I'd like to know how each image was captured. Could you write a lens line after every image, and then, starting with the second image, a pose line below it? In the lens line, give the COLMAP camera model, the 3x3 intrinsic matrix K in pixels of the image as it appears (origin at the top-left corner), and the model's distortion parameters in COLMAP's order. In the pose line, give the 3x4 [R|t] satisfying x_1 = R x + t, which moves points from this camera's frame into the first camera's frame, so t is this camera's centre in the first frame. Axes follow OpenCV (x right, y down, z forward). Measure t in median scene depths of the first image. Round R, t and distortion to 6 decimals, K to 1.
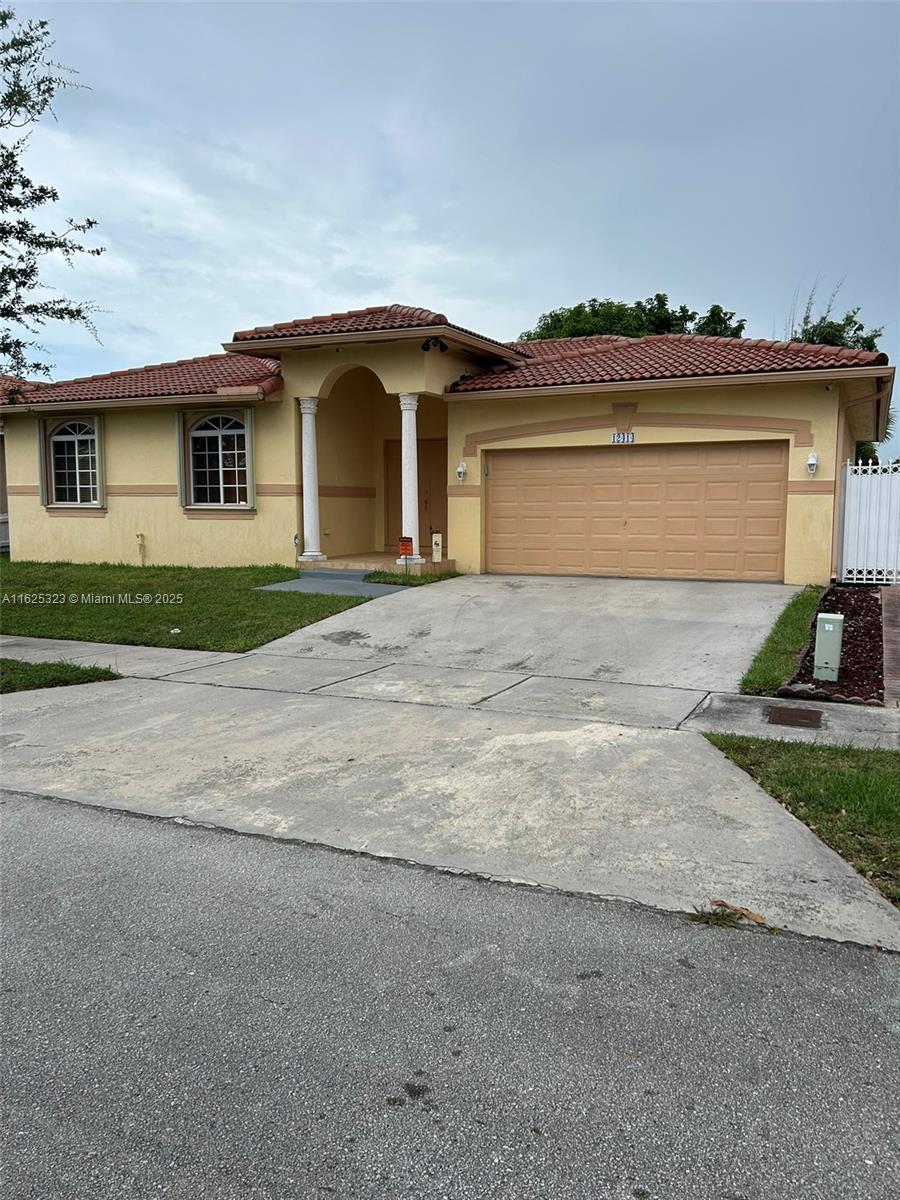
lens RADIAL K [[972.5, 0, 452.4], [0, 972.5, 606.7], [0, 0, 1]] dist [-0.001767, -0.006938]
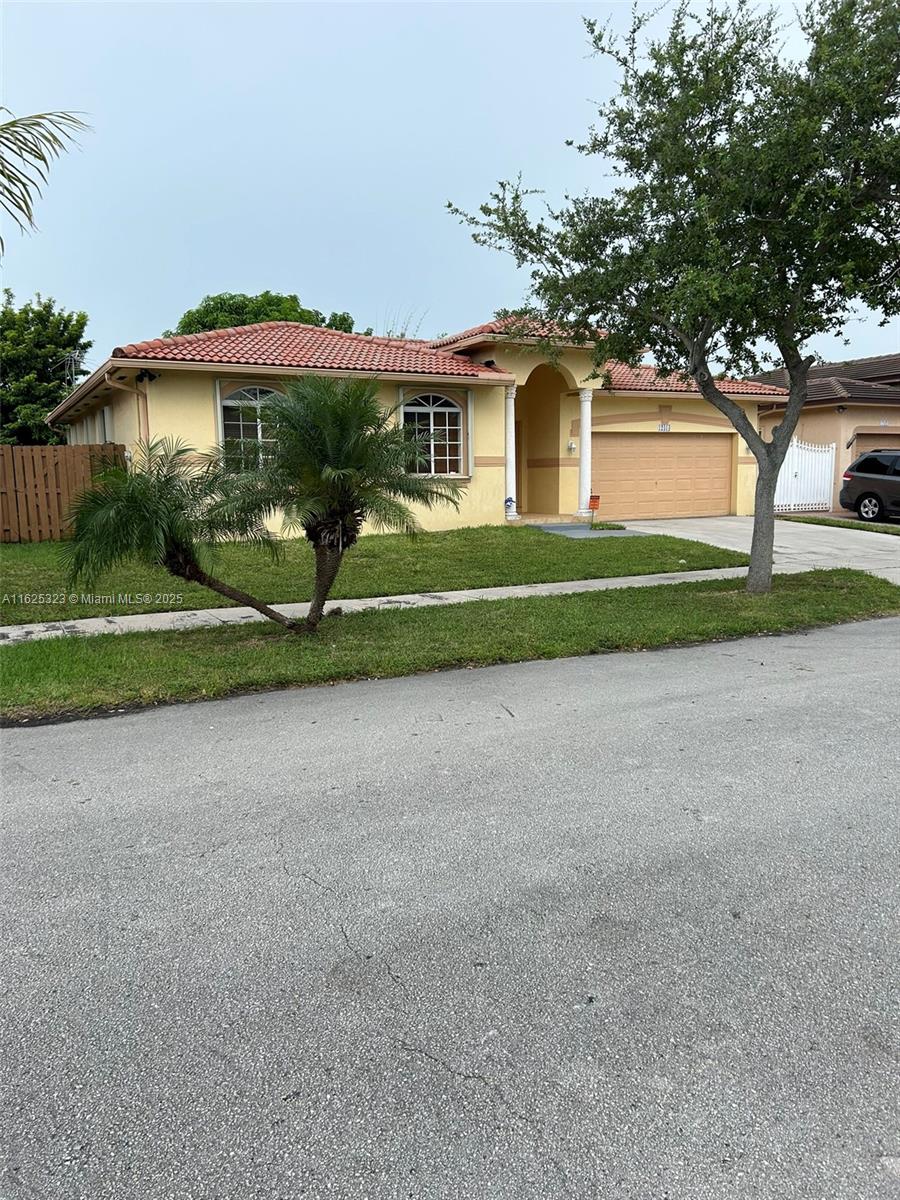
lens RADIAL K [[872.9, 0, 446.3], [0, 872.9, 605.6], [0, 0, 1]] dist [-0.005401, -0.032996]
pose [[0.614568, -0.129015, 0.778243, -1.033622], [0.091108, 0.991542, 0.092428, -0.047563], [-0.783585, 0.014101, 0.621124, 0.371699]]
